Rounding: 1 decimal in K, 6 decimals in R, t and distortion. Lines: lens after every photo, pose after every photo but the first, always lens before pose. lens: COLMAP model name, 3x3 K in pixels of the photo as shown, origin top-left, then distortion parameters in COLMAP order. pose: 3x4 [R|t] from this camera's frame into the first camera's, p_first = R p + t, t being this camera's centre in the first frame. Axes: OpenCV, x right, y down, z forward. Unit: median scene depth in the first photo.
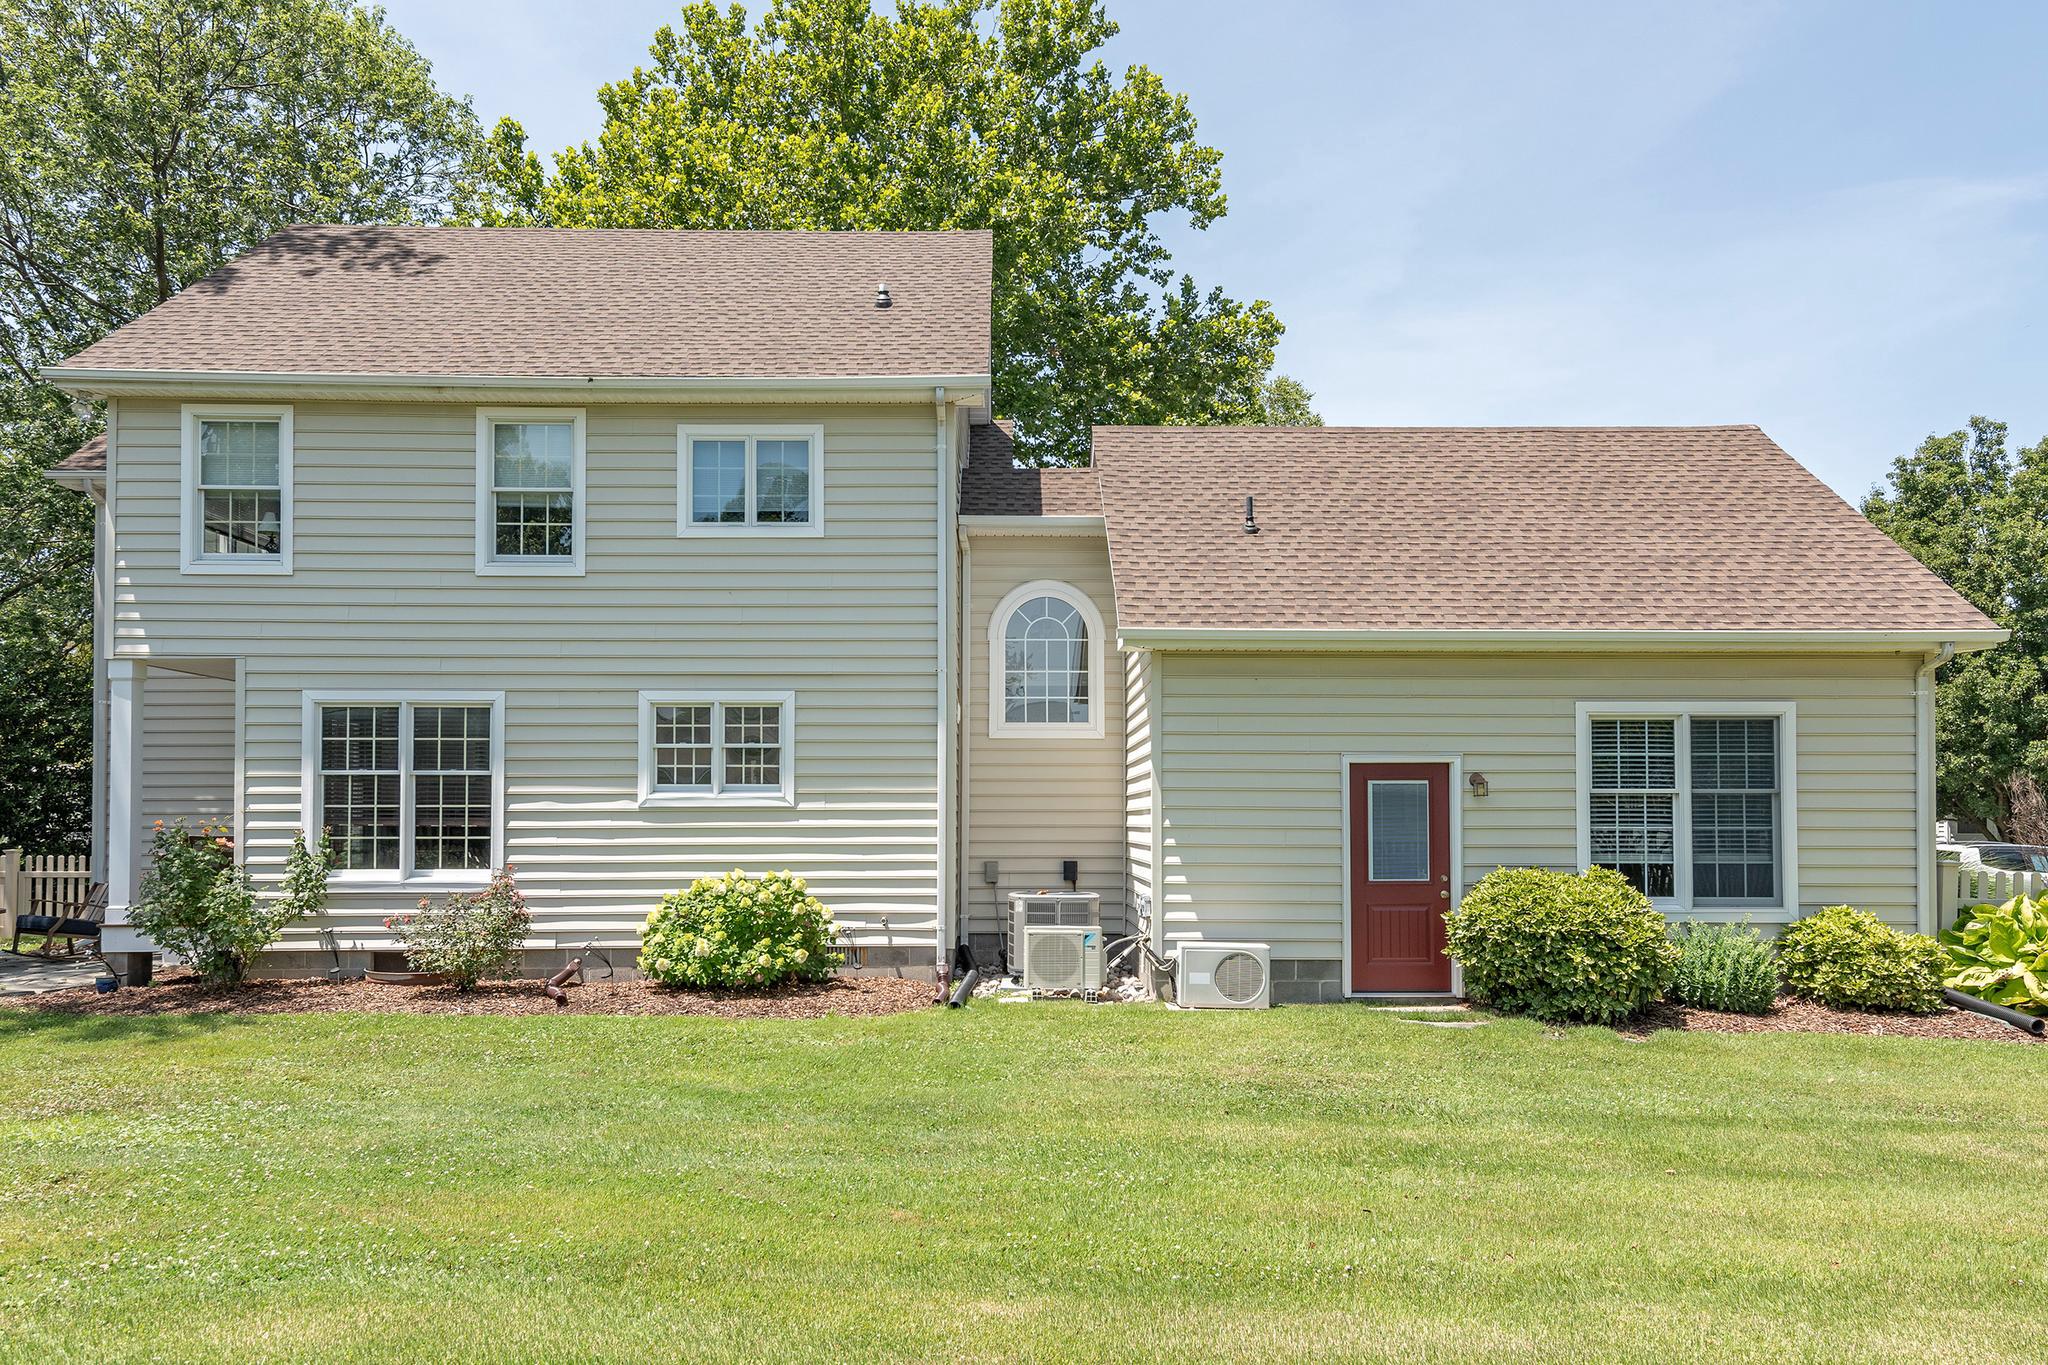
lens RADIAL K [[1433.0, 0, 1016.4], [0, 1433.0, 806.2], [0, 0, 1]] dist [0.017110, 0.004387]
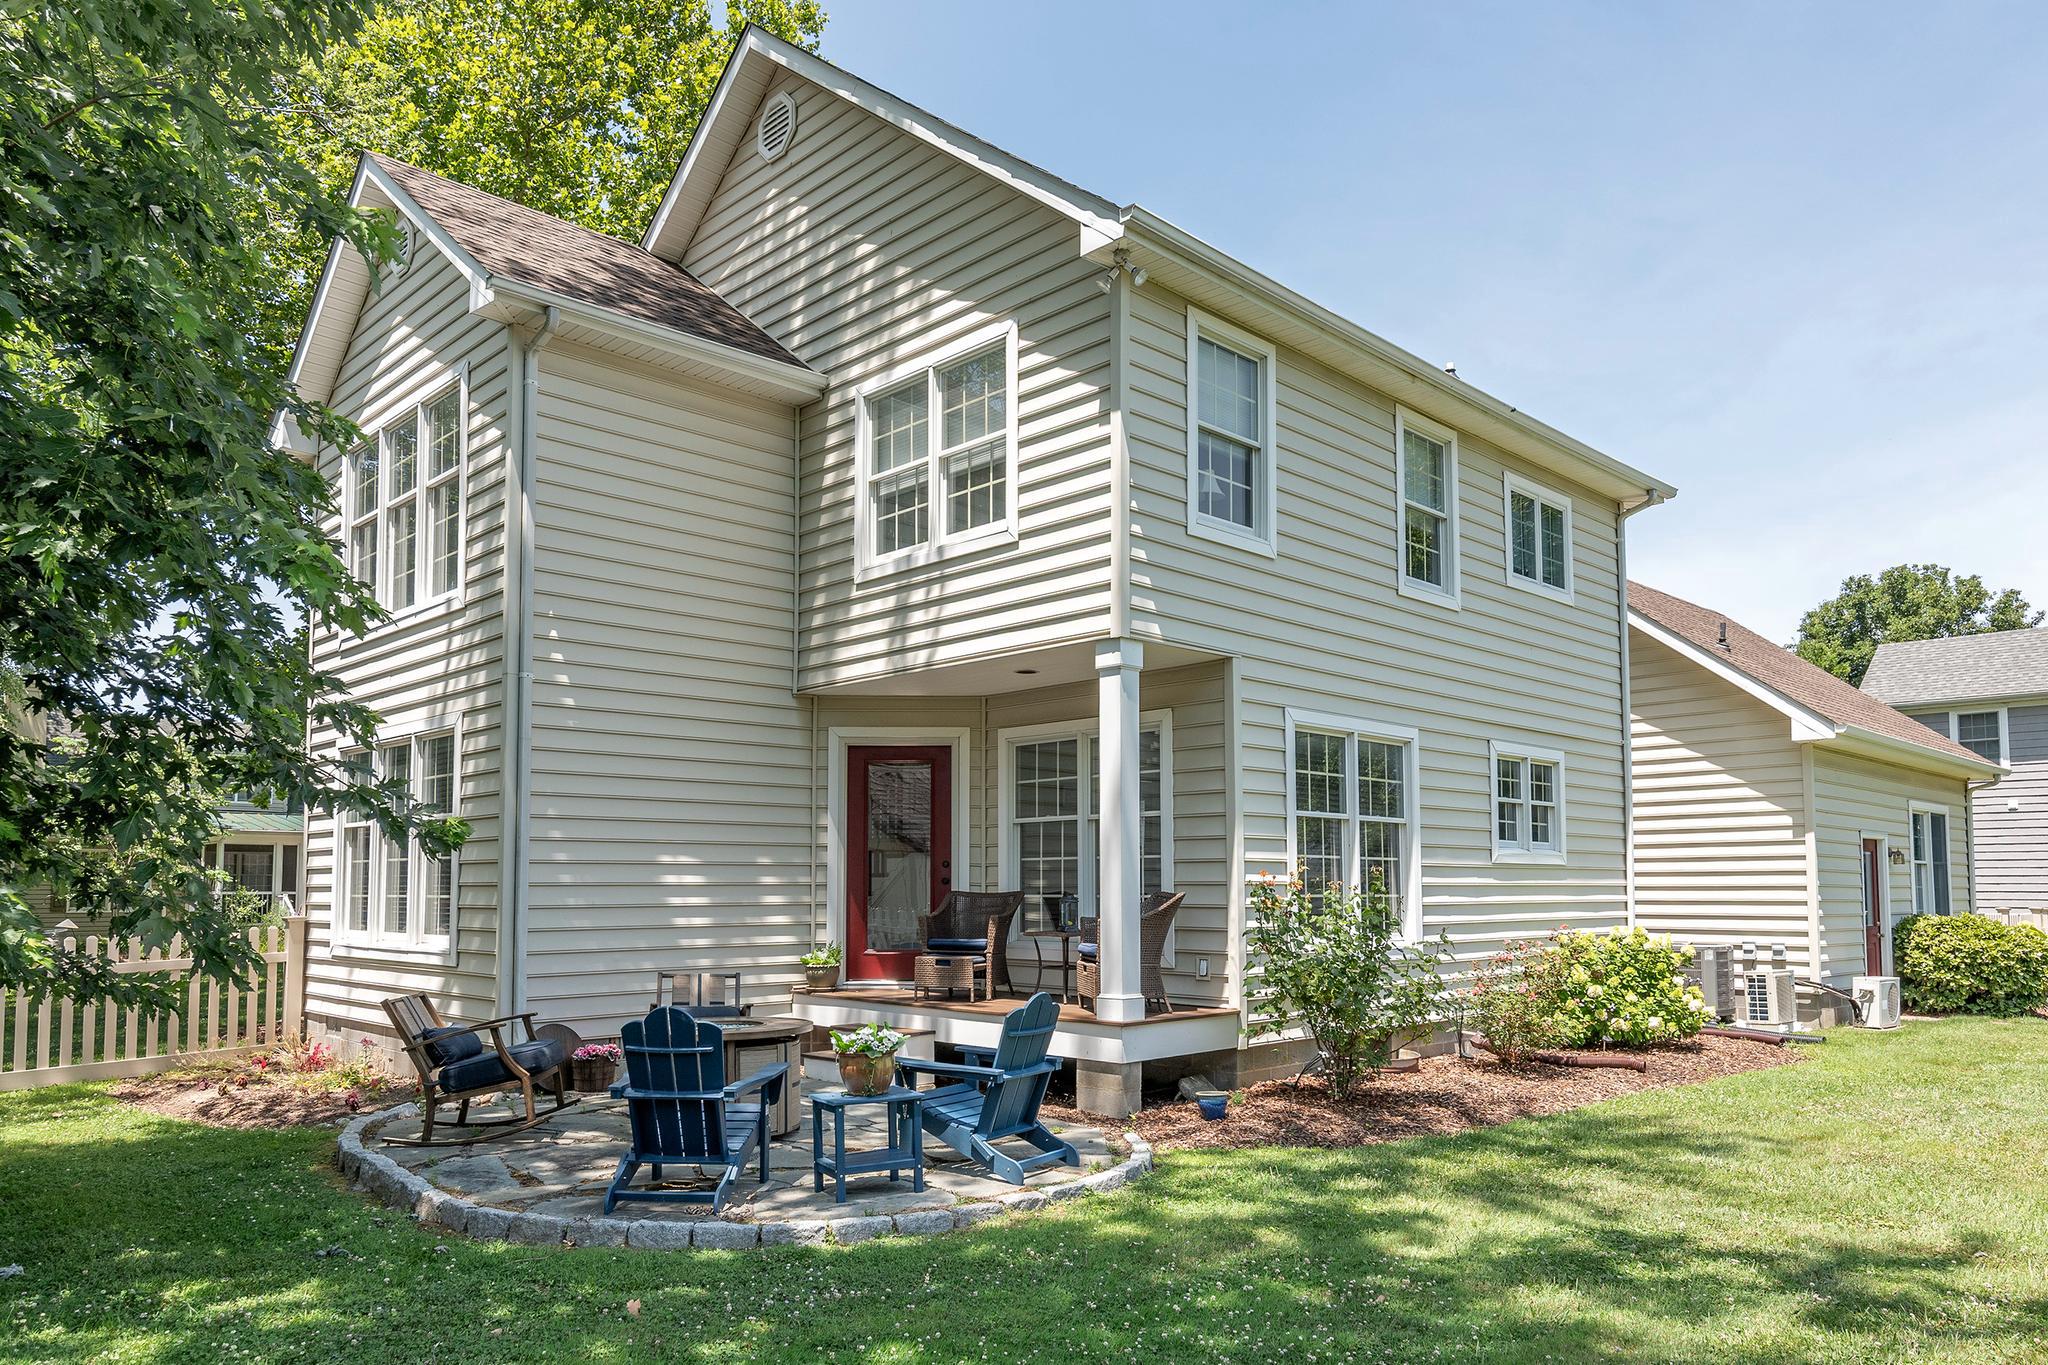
lens RADIAL K [[1354.1, 0, 1059.0], [0, 1354.1, 823.8], [0, 0, 1]] dist [0.010262, -0.010938]
pose [[0.724632, 0.034264, 0.688284, -1.089905], [-0.014878, 0.999308, -0.034084, 0.009679], [-0.688976, 0.014458, 0.724640, 0.550211]]
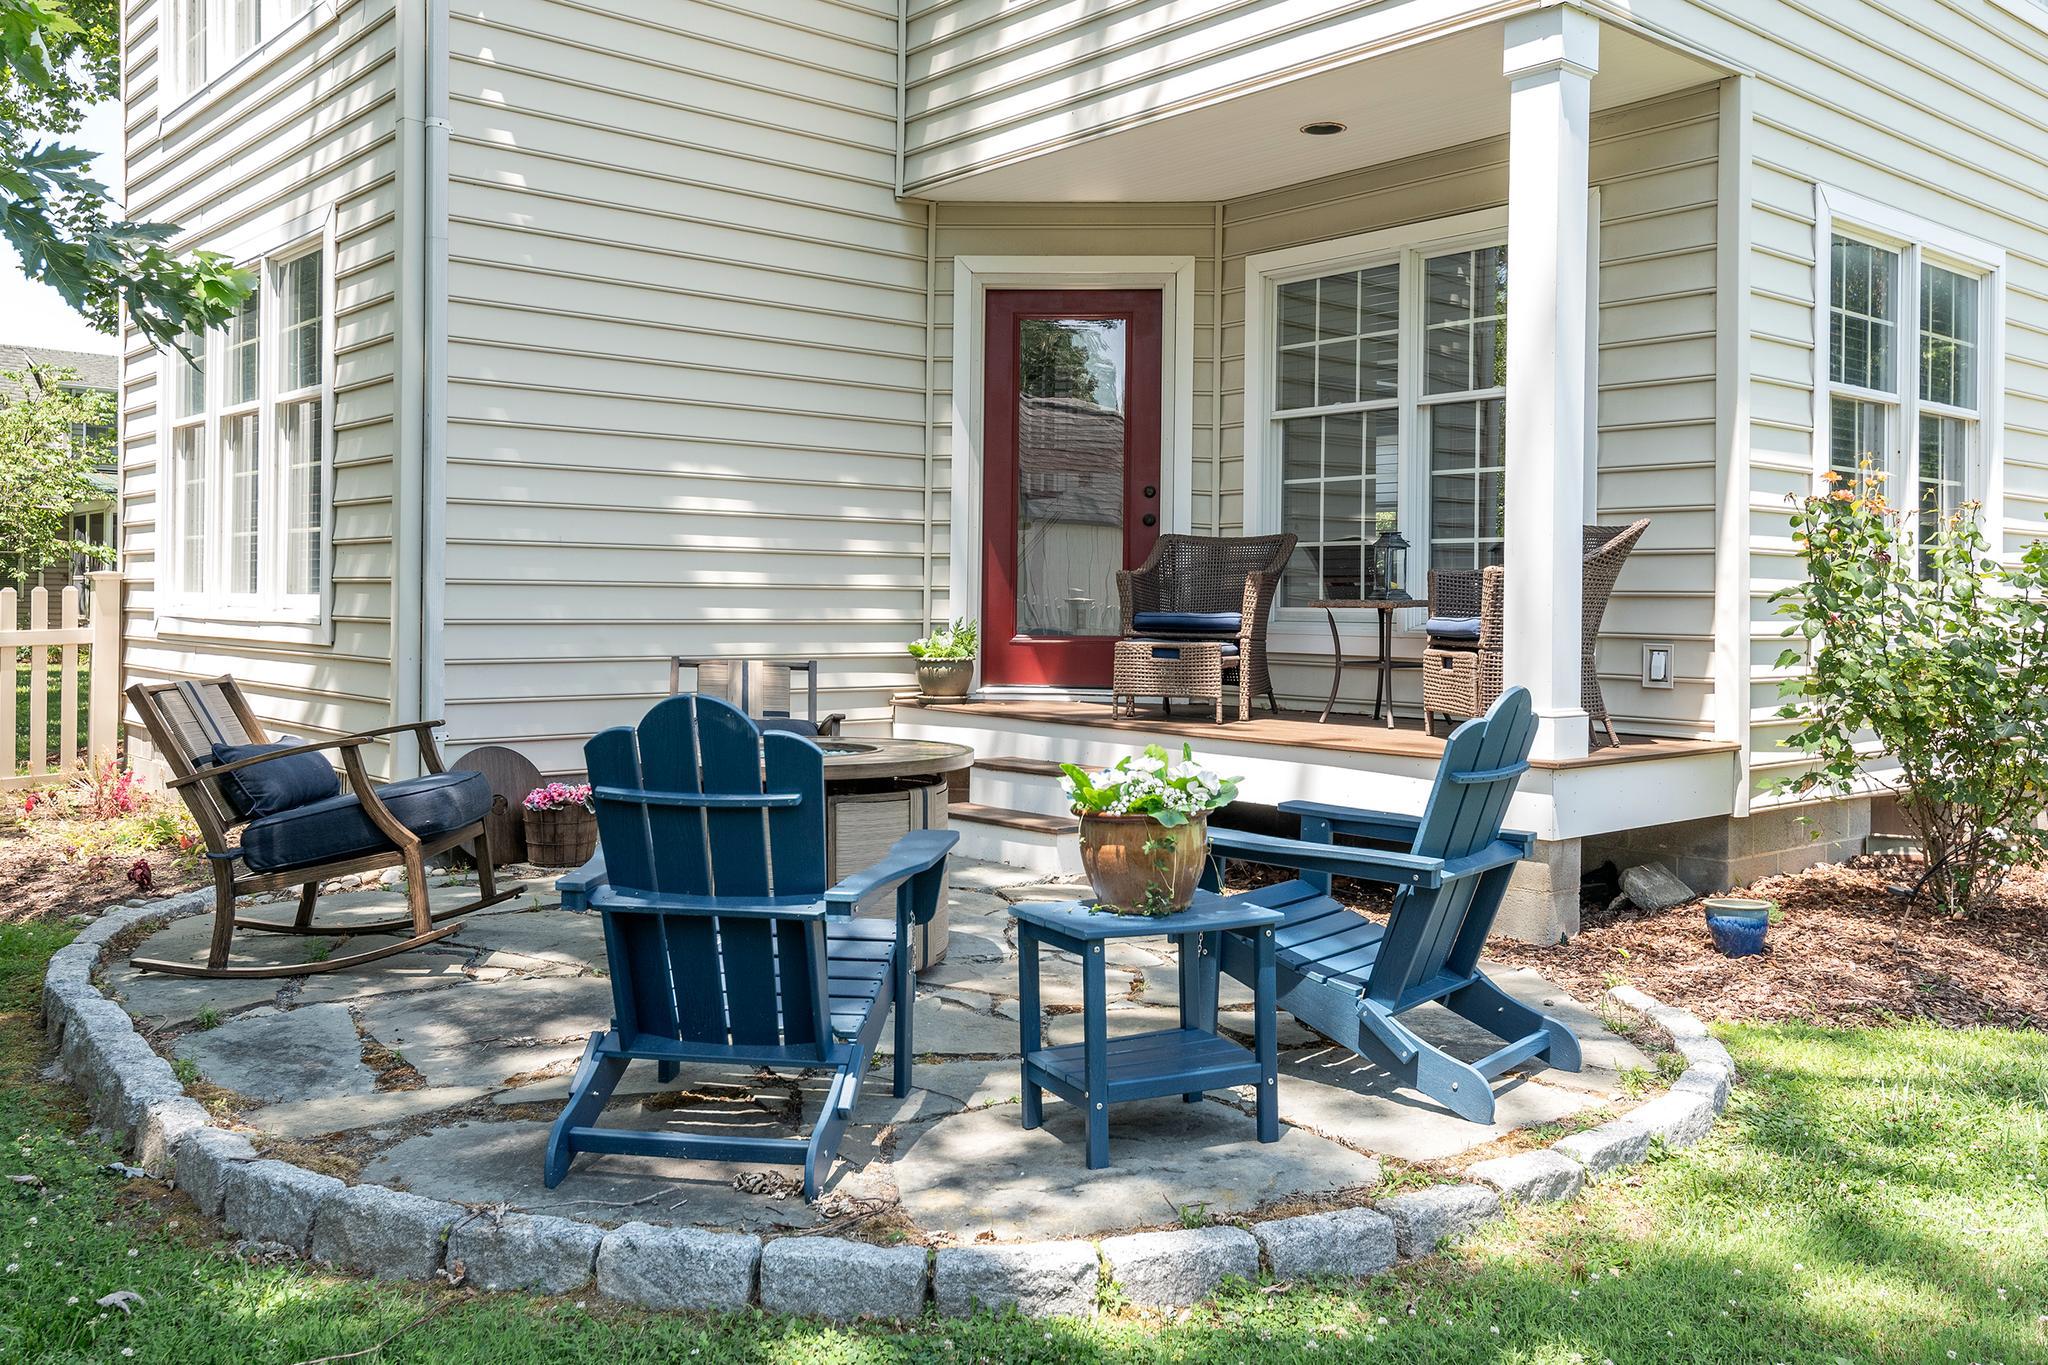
lens RADIAL K [[1695.6, 0, 1041.6], [0, 1695.6, 616.2], [0, 0, 1]] dist [0.026869, 0.007747]
pose [[0.773328, 0.004534, 0.633989, -0.984568], [-0.025998, 0.999360, 0.024565, 0.038780], [-0.633472, -0.035479, 0.772952, 0.753846]]
